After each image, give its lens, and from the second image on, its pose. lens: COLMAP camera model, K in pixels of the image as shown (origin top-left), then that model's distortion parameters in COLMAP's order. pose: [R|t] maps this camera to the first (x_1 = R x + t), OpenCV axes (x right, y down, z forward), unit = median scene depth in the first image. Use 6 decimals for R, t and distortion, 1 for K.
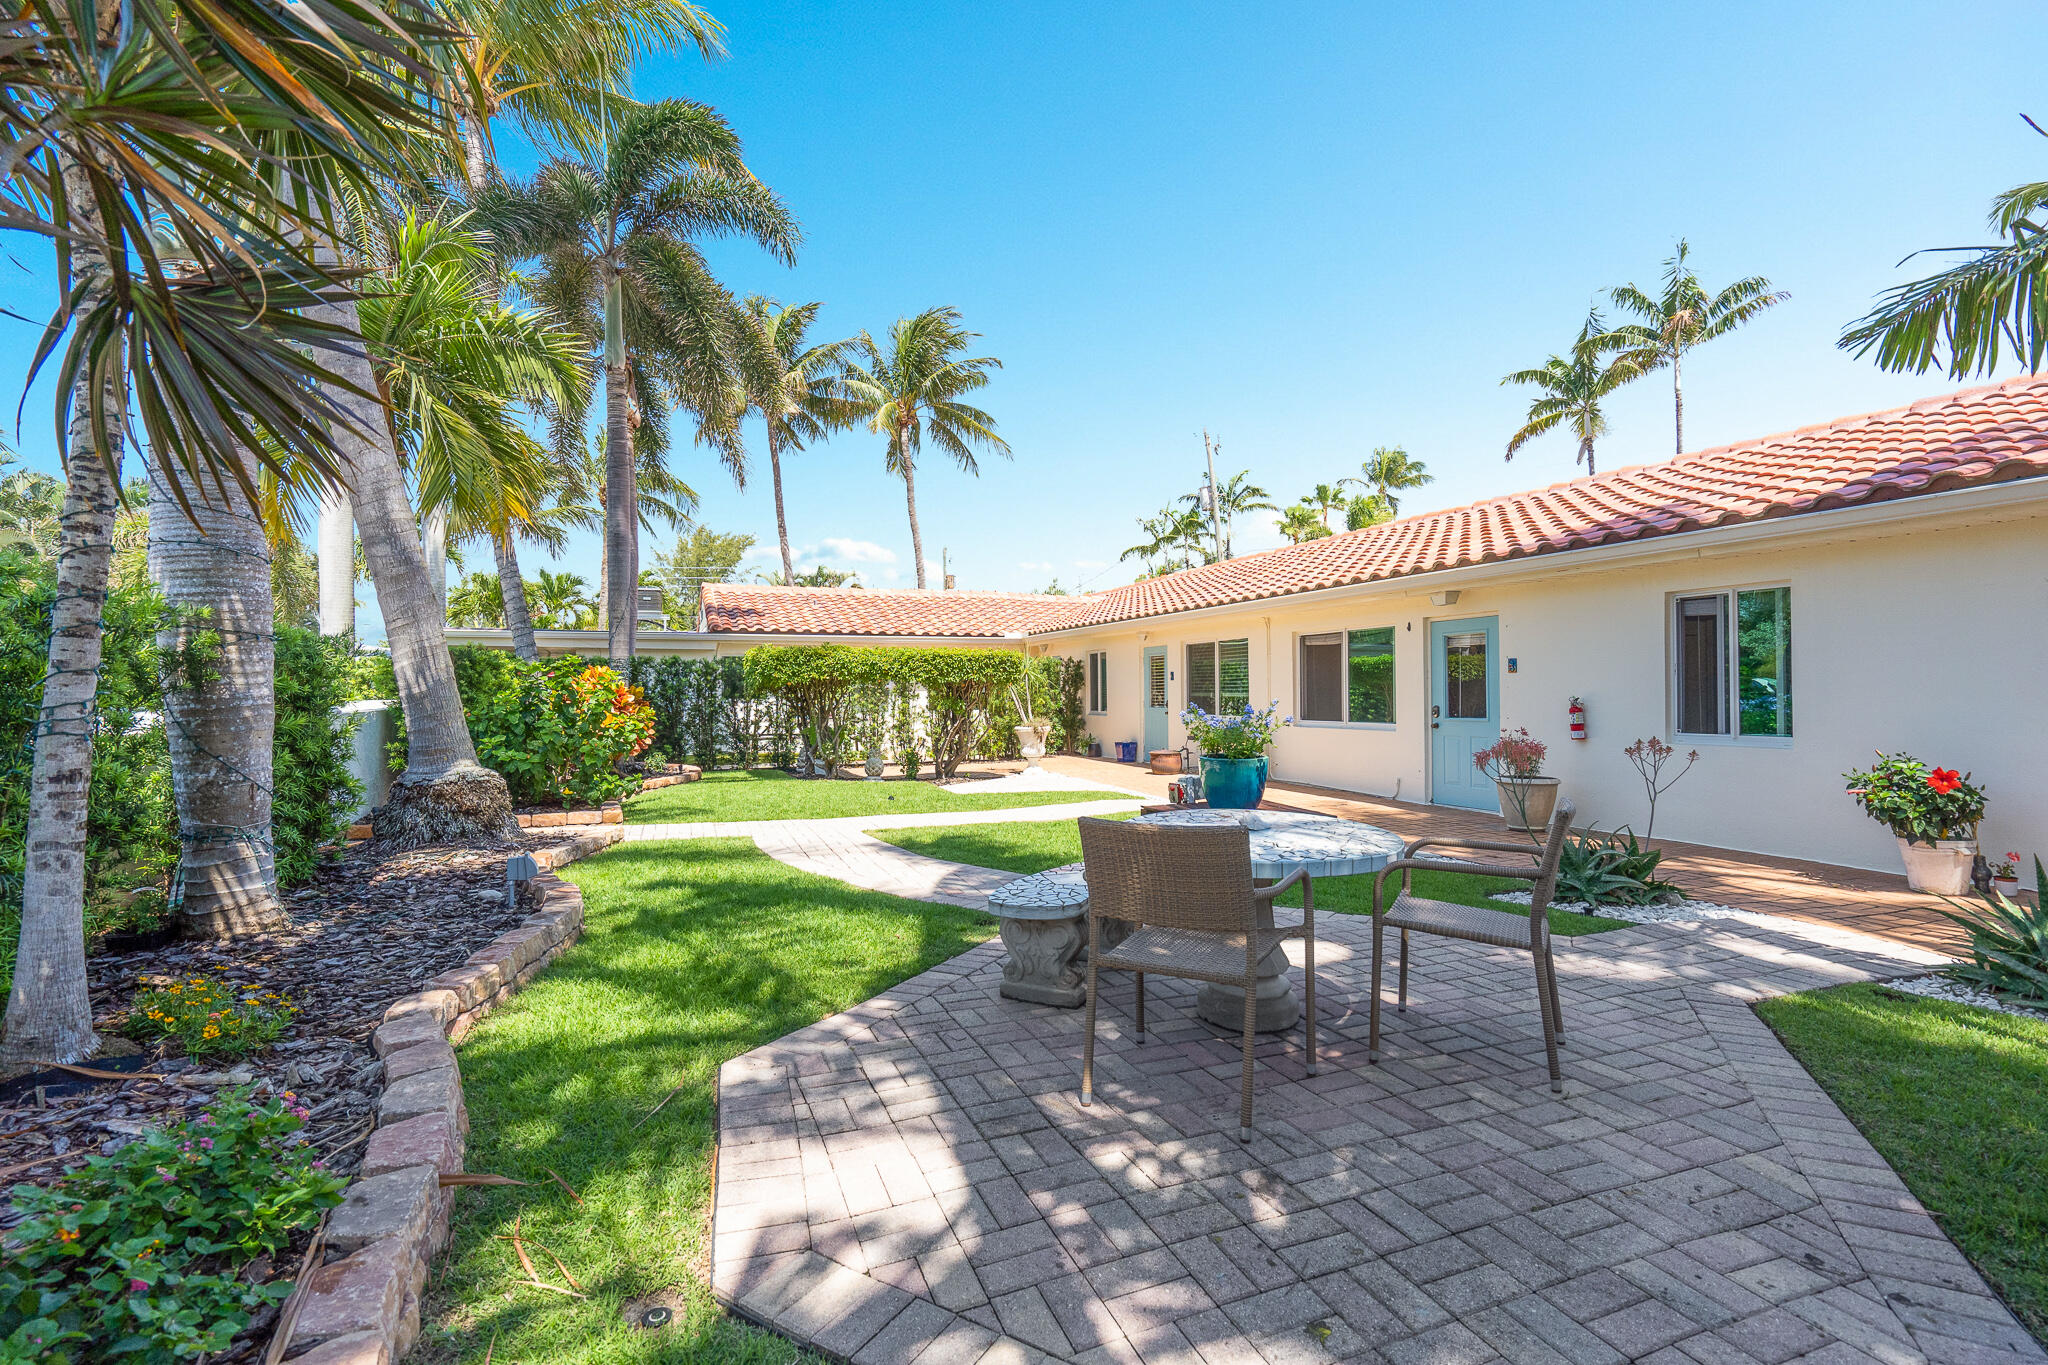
lens RADIAL K [[945.2, 0, 1022.5], [0, 945.2, 687.3], [0, 0, 1]] dist [-0.001991, -0.001031]
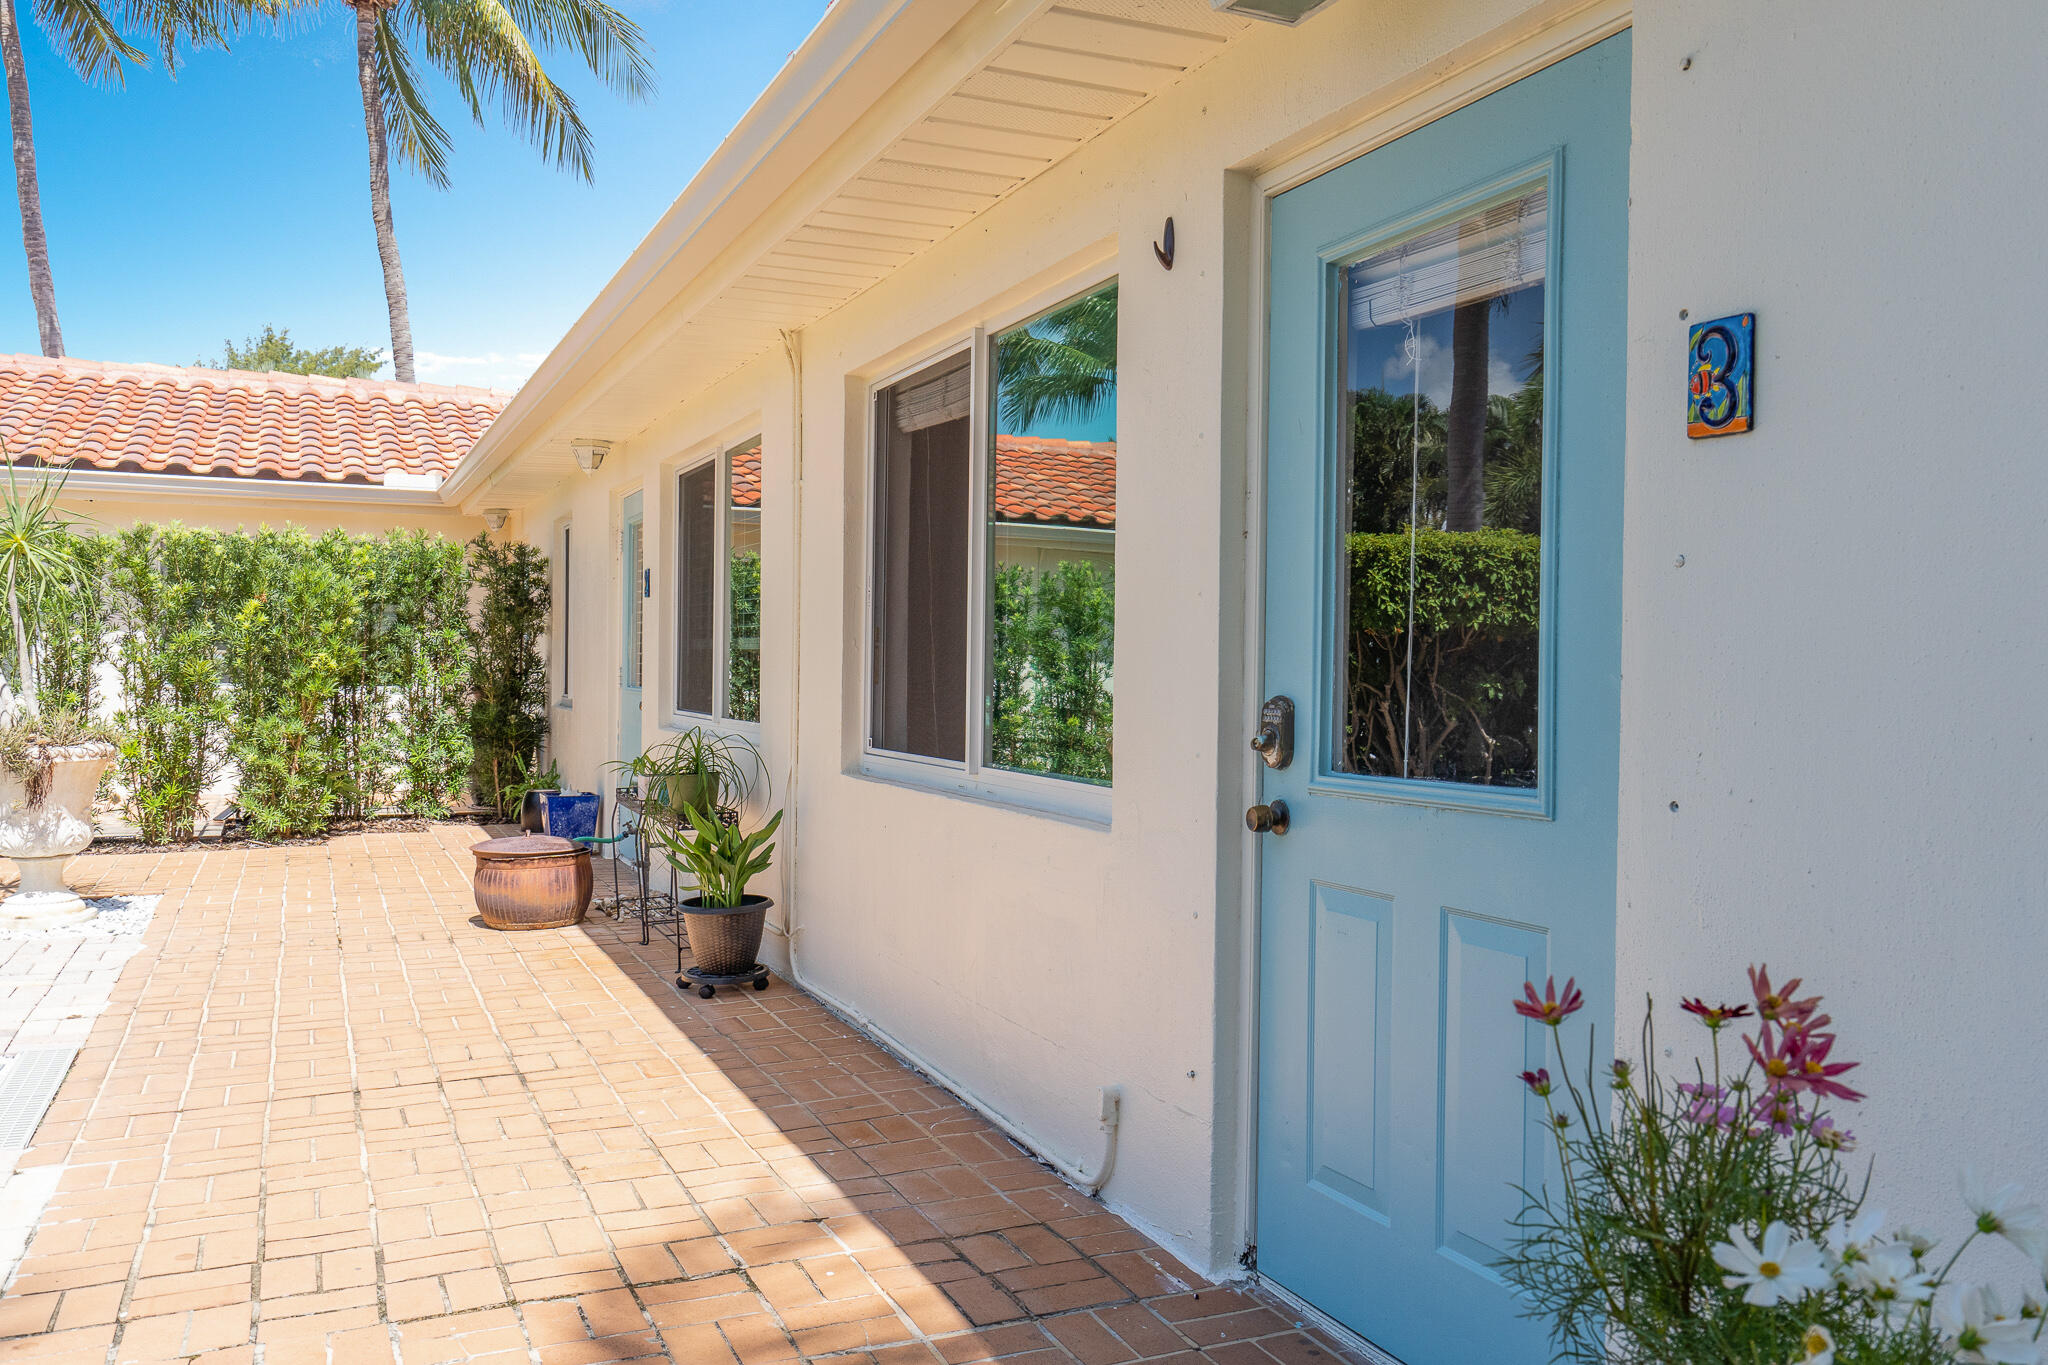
lens RADIAL K [[1627.0, 0, 1025.5], [0, 1627.0, 681.6], [0, 0, 1]] dist [-0.002360, -0.000446]
pose [[0.998495, 0.012007, 0.053508, 0.371909], [-0.013334, 0.999610, 0.024521, 0.009944], [-0.053193, -0.025198, 0.998266, 0.707010]]
